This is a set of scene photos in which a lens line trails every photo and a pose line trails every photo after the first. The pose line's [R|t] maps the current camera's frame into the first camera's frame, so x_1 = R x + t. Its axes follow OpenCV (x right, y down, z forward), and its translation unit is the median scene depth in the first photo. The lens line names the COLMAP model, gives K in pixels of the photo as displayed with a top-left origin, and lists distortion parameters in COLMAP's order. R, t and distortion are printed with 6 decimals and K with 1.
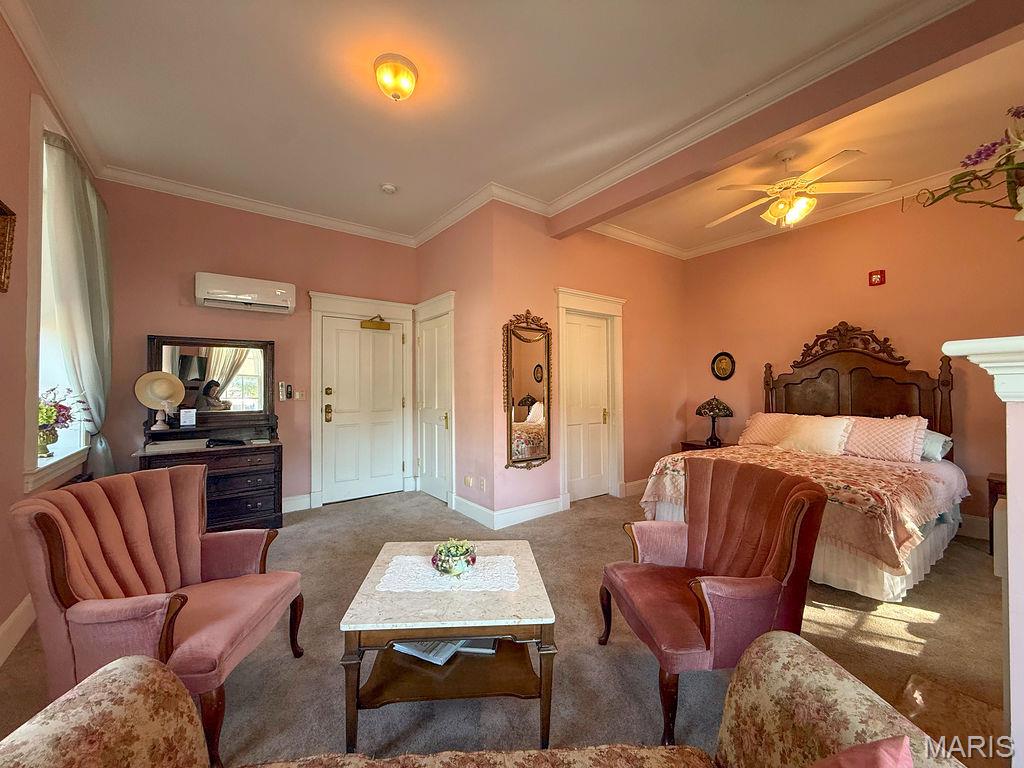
lens RADIAL K [[410.5, 0, 515.1], [0, 410.5, 384.7], [0, 0, 1]] dist [-0.004542, 0.000161]
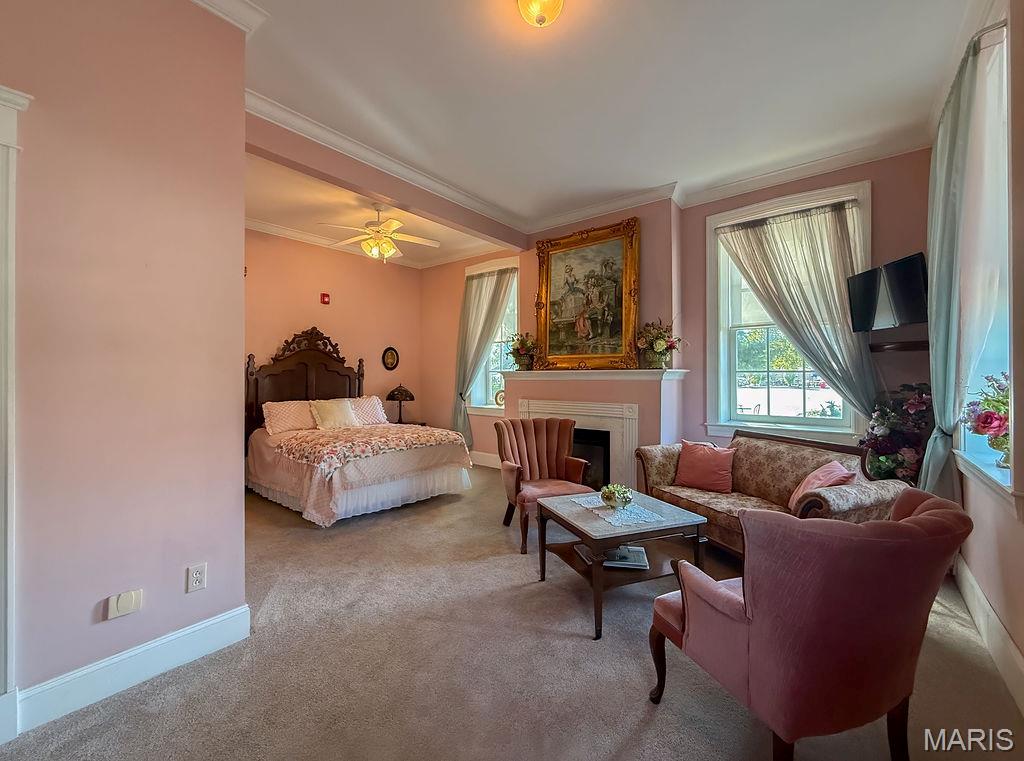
lens RADIAL K [[410.5, 0, 512.8], [0, 410.5, 378.0], [0, 0, 1]] dist [-0.004542, 0.000161]
pose [[-0.256229, 0.004494, 0.966606, -0.638253], [0.003758, 0.999986, -0.003653, 0.015486], [-0.966609, 0.002697, -0.256242, 0.748955]]
